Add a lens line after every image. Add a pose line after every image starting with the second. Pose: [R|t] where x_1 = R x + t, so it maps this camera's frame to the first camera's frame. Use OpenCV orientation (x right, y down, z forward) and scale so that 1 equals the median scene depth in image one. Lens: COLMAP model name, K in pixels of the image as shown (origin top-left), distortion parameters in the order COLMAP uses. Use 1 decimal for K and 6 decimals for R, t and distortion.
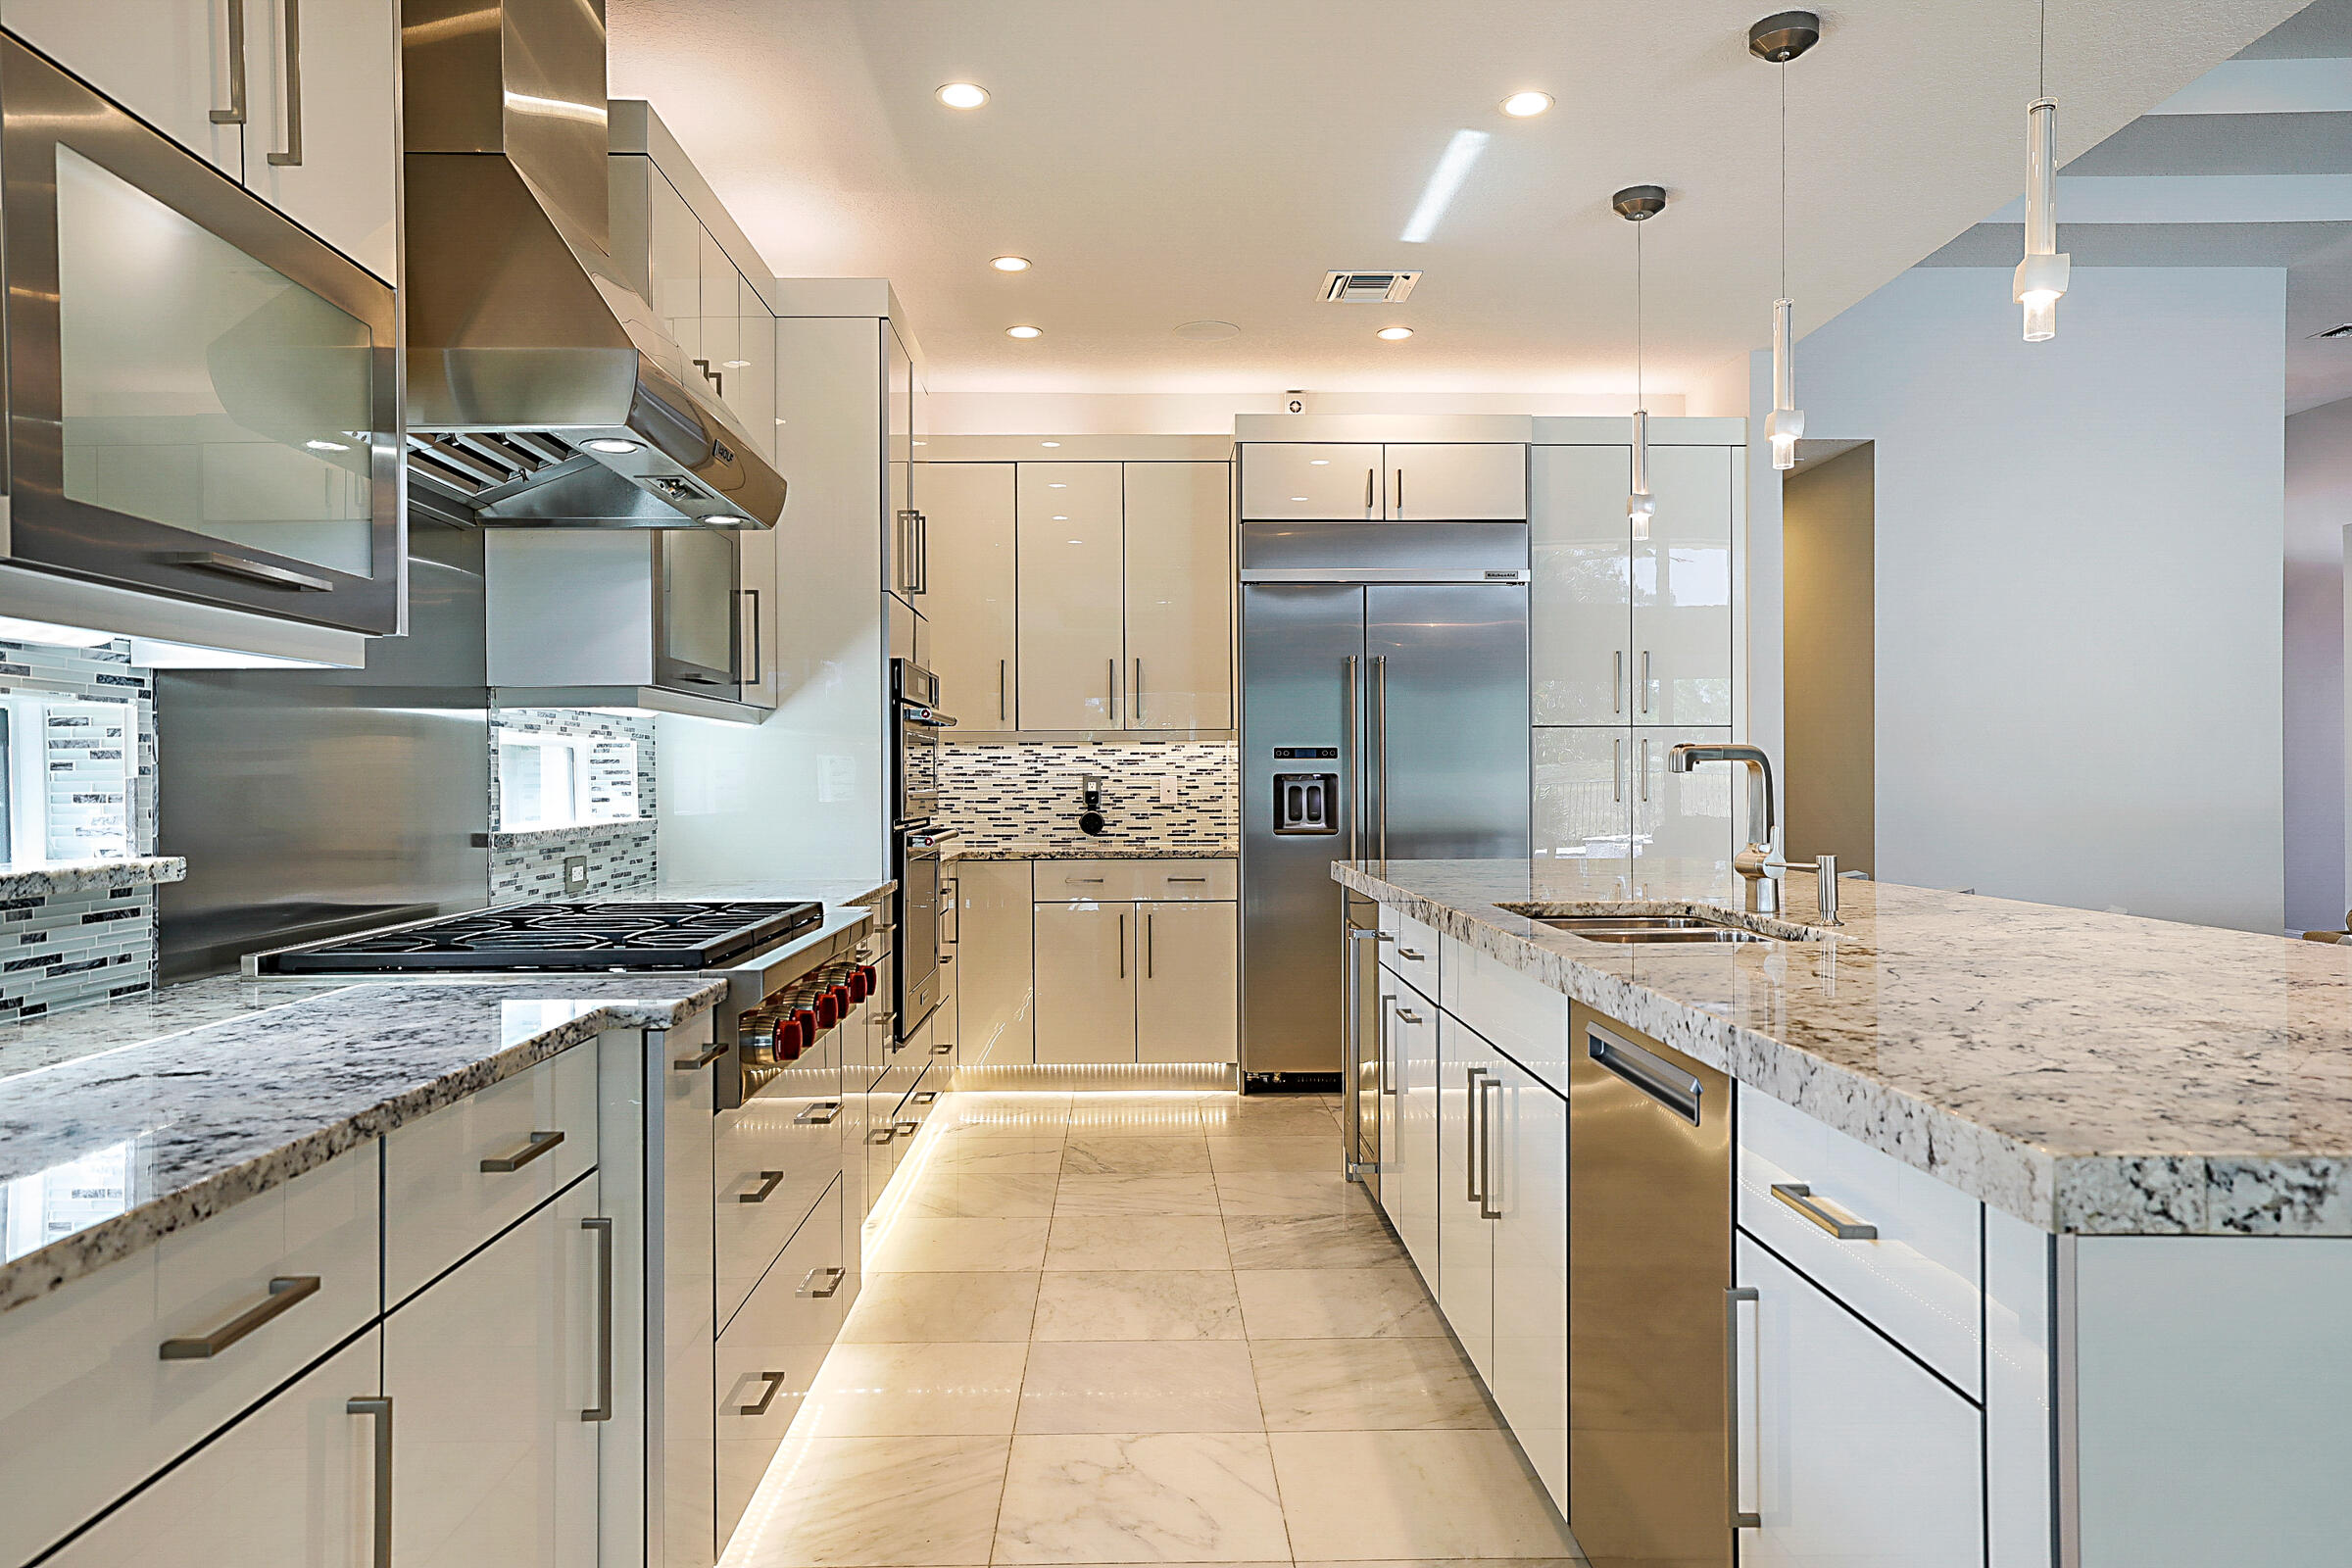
lens RADIAL K [[1527.0, 0, 1155.4], [0, 1527.0, 778.0], [0, 0, 1]] dist [0.002029, 0.001804]
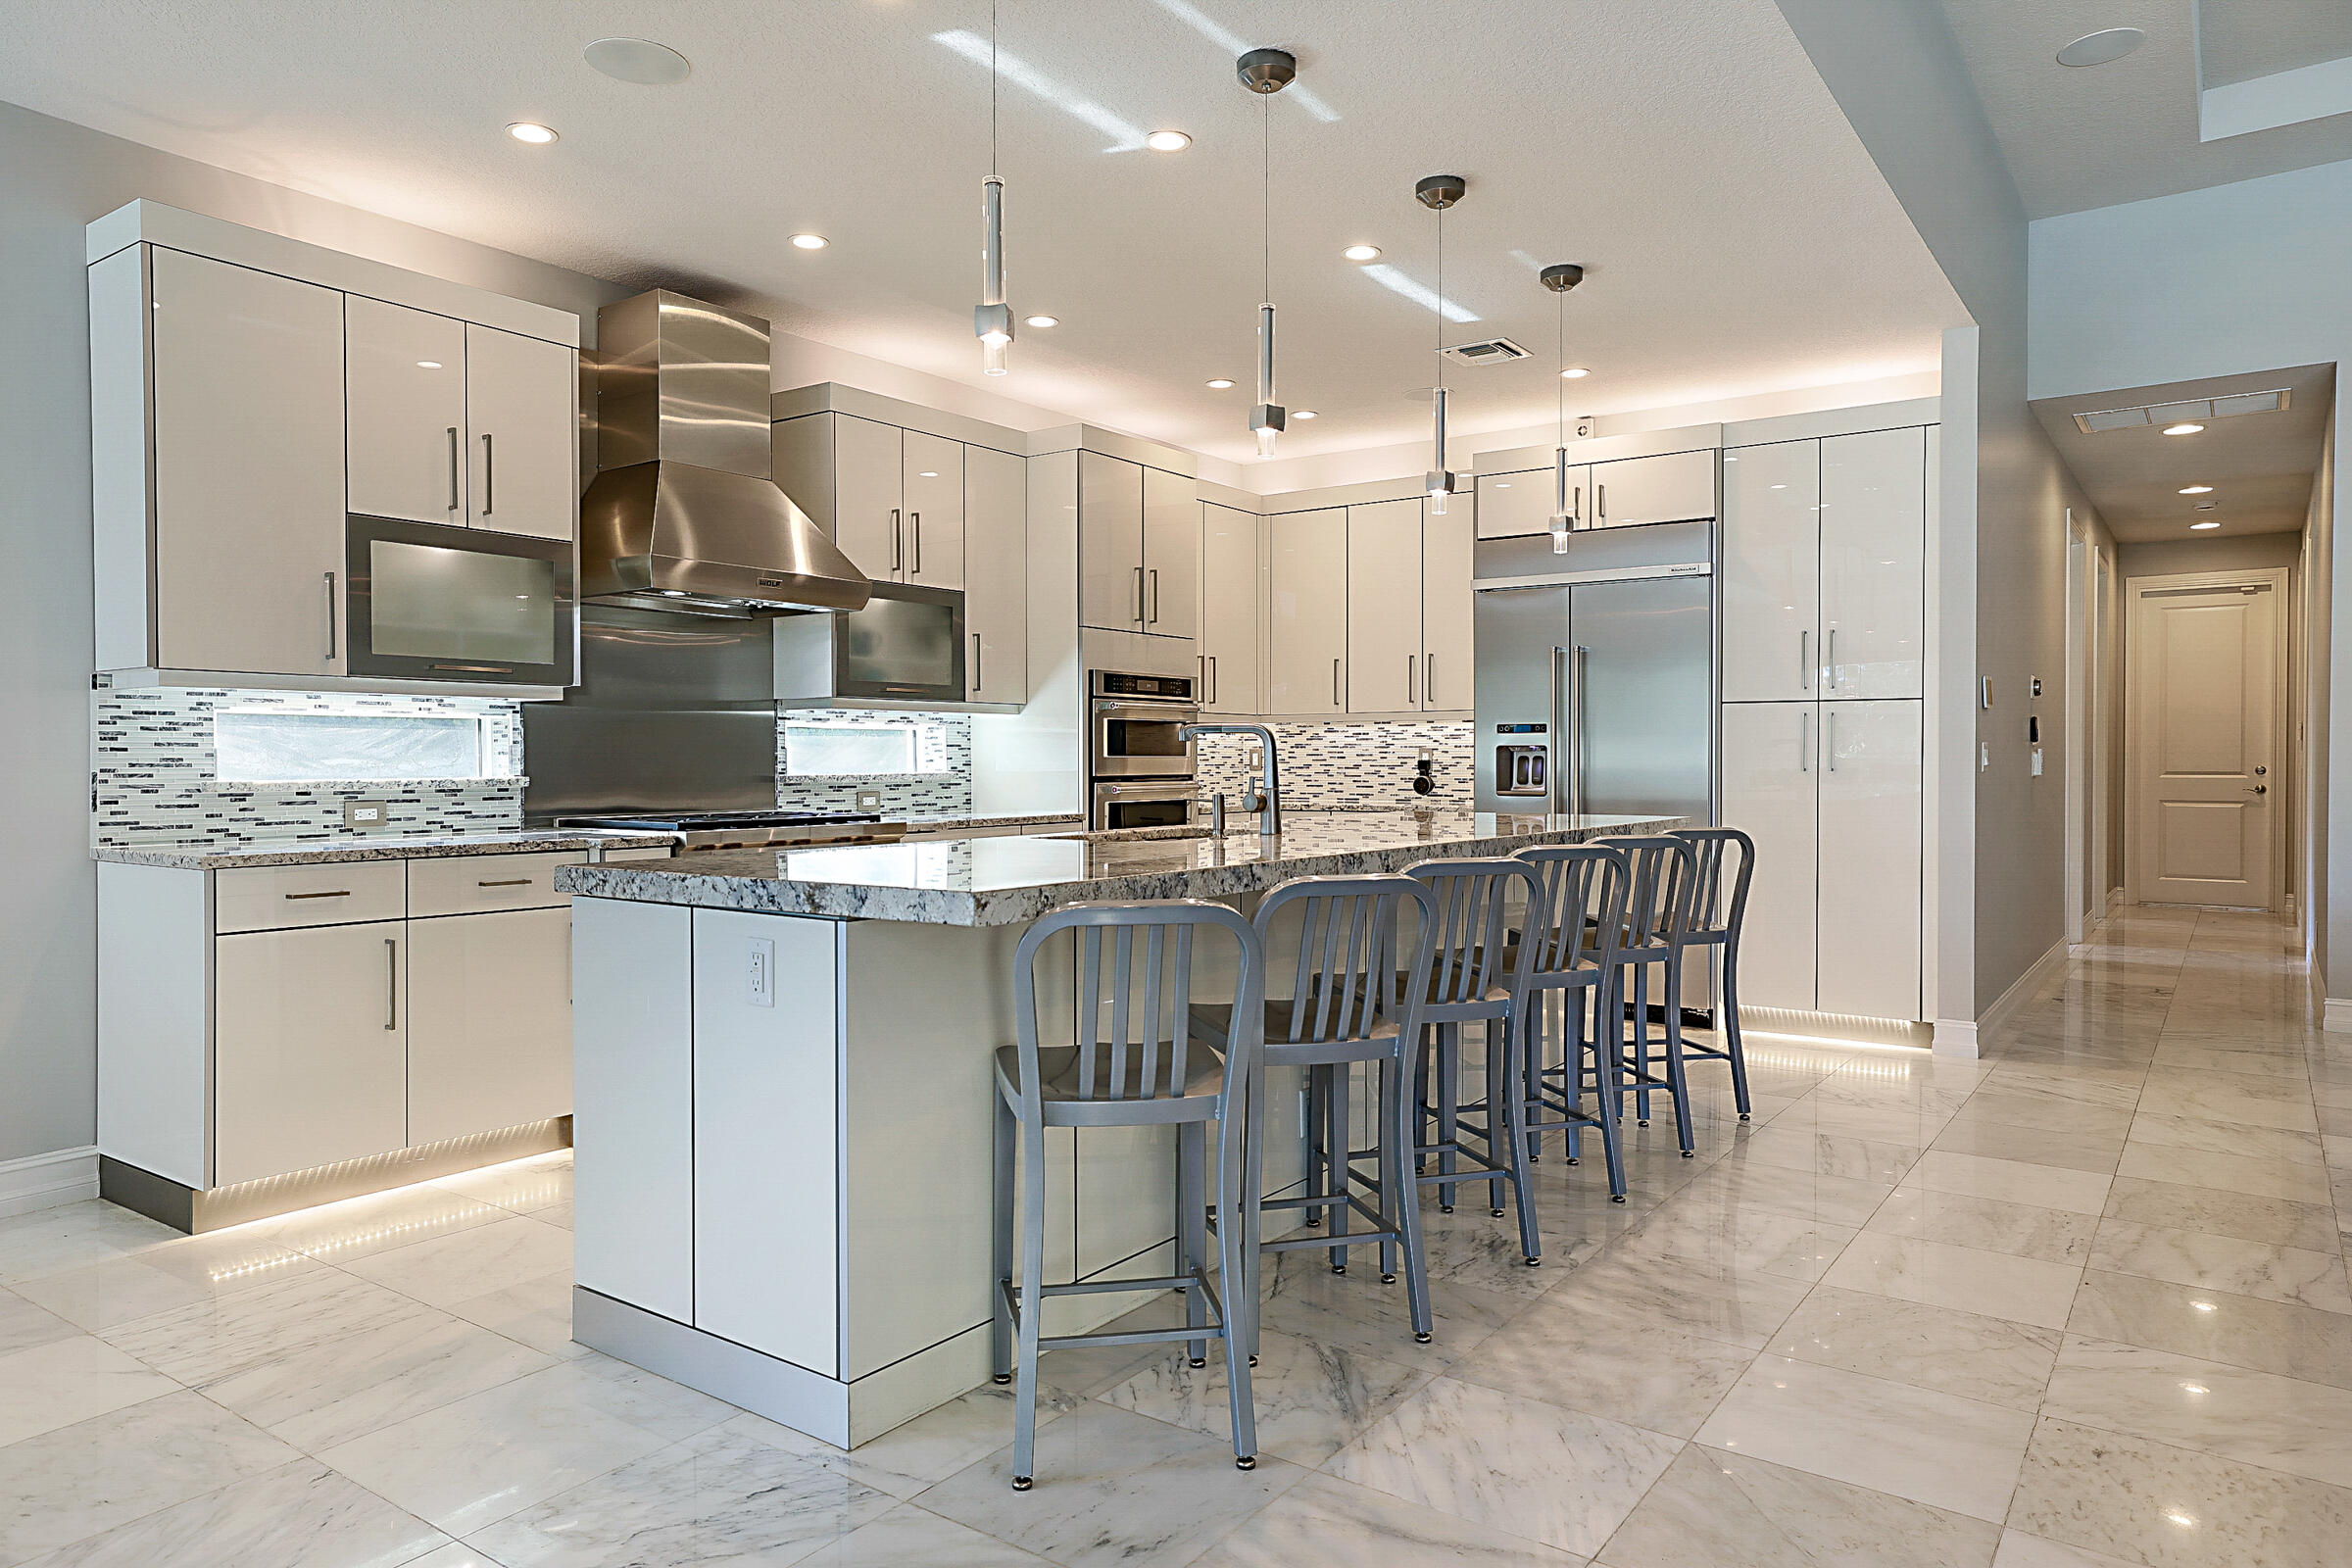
lens RADIAL K [[1474.9, 0, 1164.6], [0, 1474.9, 781.5], [0, 0, 1]] dist [-0.009324, 0.005959]
pose [[0.803507, 0.014105, -0.595129, 0.566384], [-0.002765, 0.999797, 0.019961, 0.003056], [0.595290, -0.014393, 0.803382, -0.108121]]
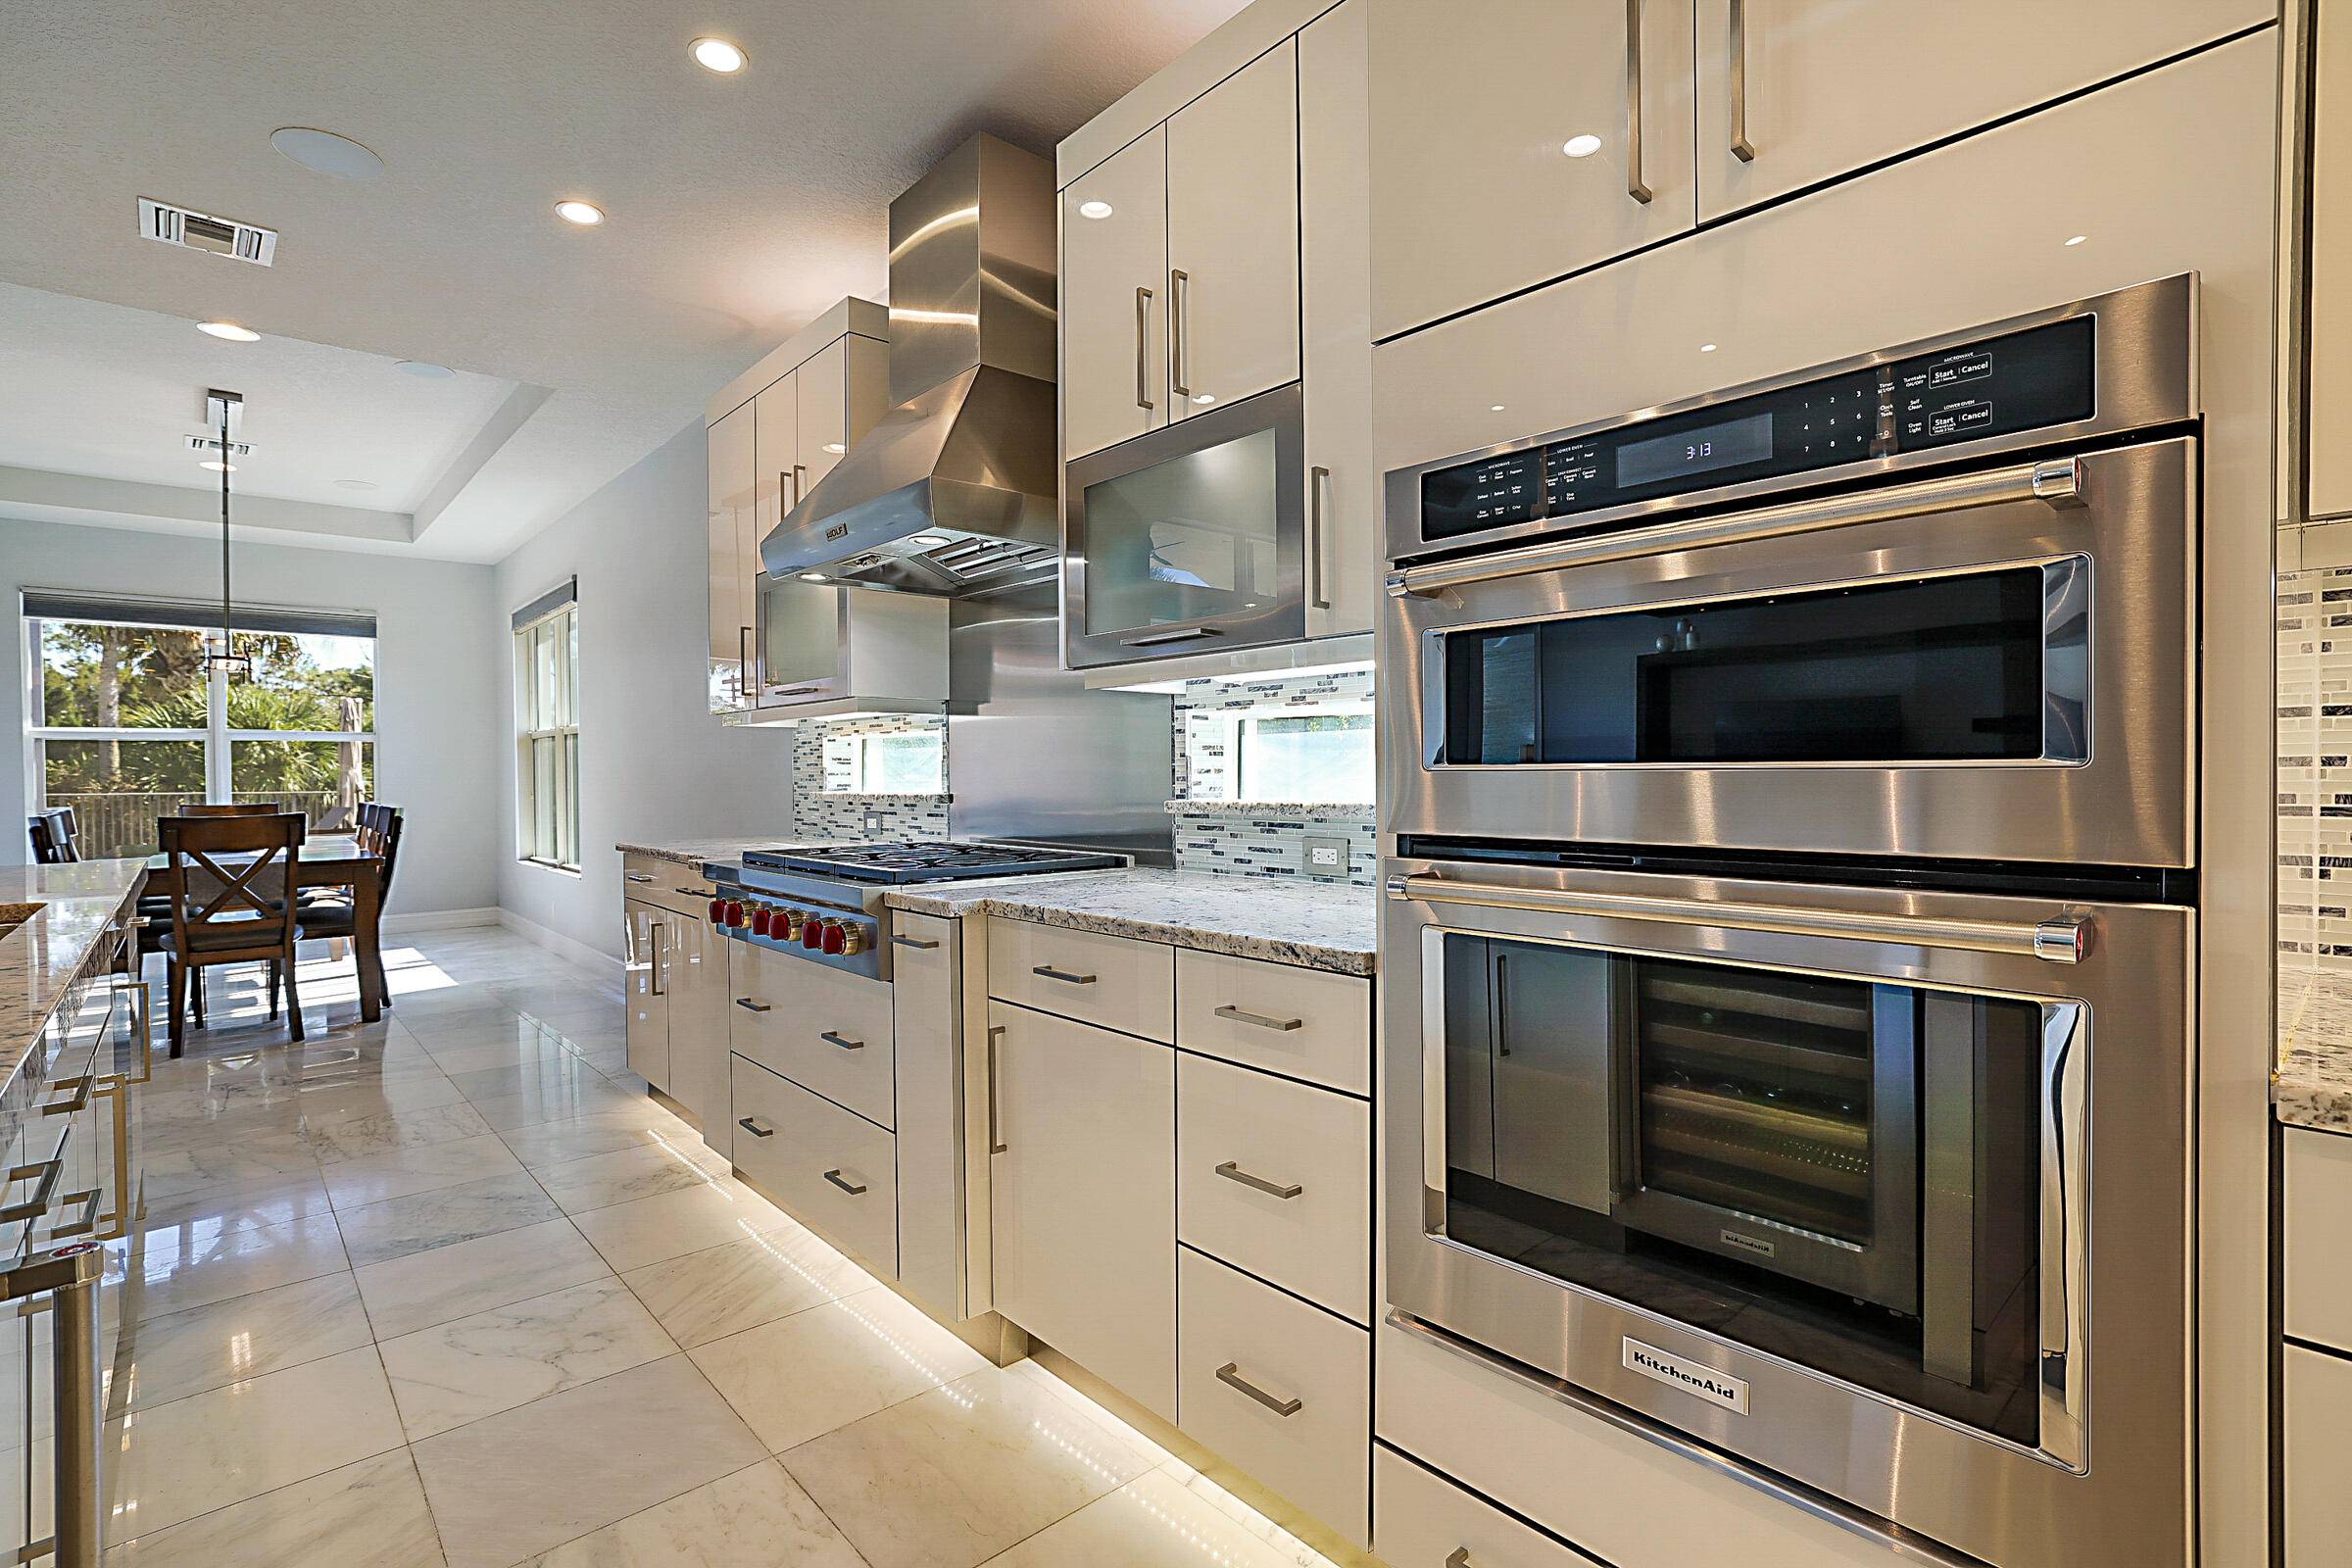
lens RADIAL K [[1098.7, 0, 1205.3], [0, 1098.7, 805.8], [0, 0, 1]] dist [-0.015897, 0.005791]
pose [[-0.744641, 0.035408, -0.666525, 0.067500], [0.014196, 0.999206, 0.037221, 0.004771], [0.667314, 0.018255, -0.744553, 0.884587]]
